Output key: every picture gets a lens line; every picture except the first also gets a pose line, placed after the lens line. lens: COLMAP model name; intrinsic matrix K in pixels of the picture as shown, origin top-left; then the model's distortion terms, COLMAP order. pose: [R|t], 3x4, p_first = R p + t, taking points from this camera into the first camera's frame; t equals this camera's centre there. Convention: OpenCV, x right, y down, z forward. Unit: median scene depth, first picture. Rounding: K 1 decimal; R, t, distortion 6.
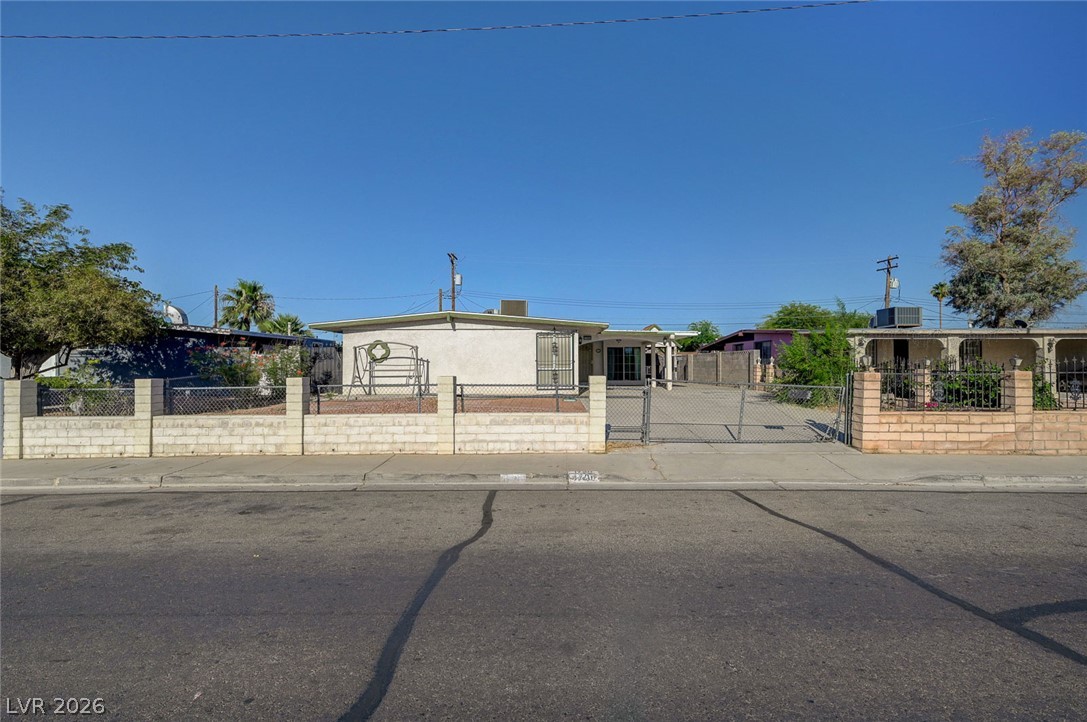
lens RADIAL K [[501.2, 0, 546.0], [0, 501.2, 359.6], [0, 0, 1]] dist [0.000362, 0.000018]
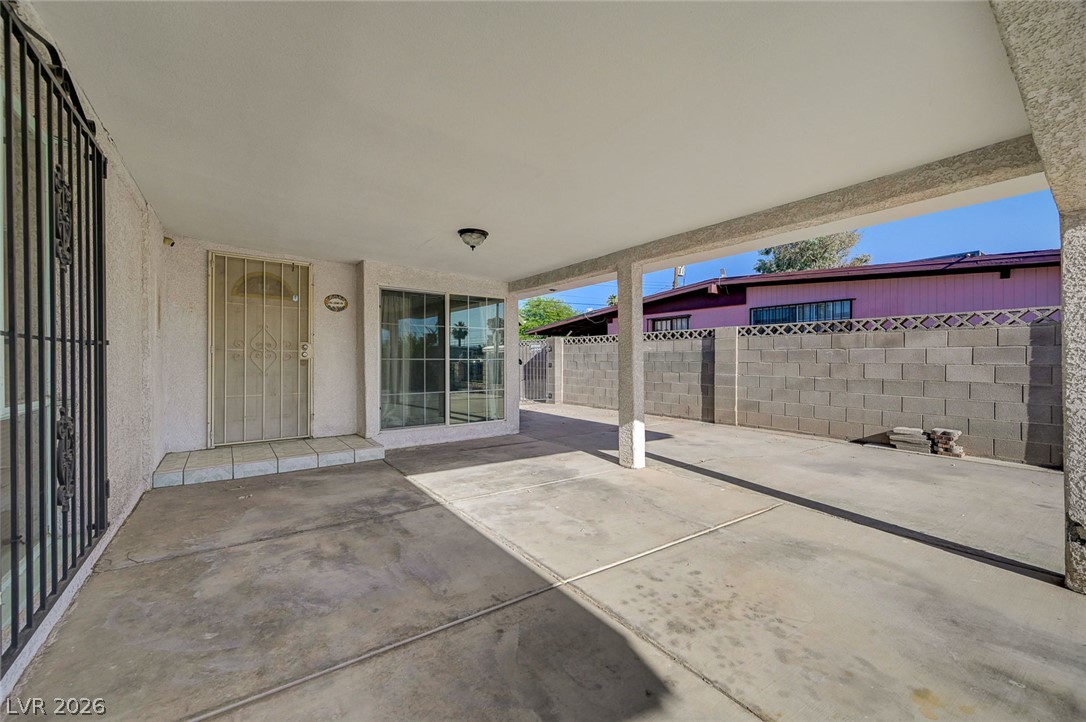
lens RADIAL K [[431.6, 0, 549.3], [0, 431.6, 359.7], [0, 0, 1]] dist [0.007819, -0.000962]
pose [[0.817548, 0.000480, 0.575861, 0.105251], [-0.007138, 0.999931, 0.009301, 0.008969], [-0.575817, -0.011714, 0.817495, 1.176325]]
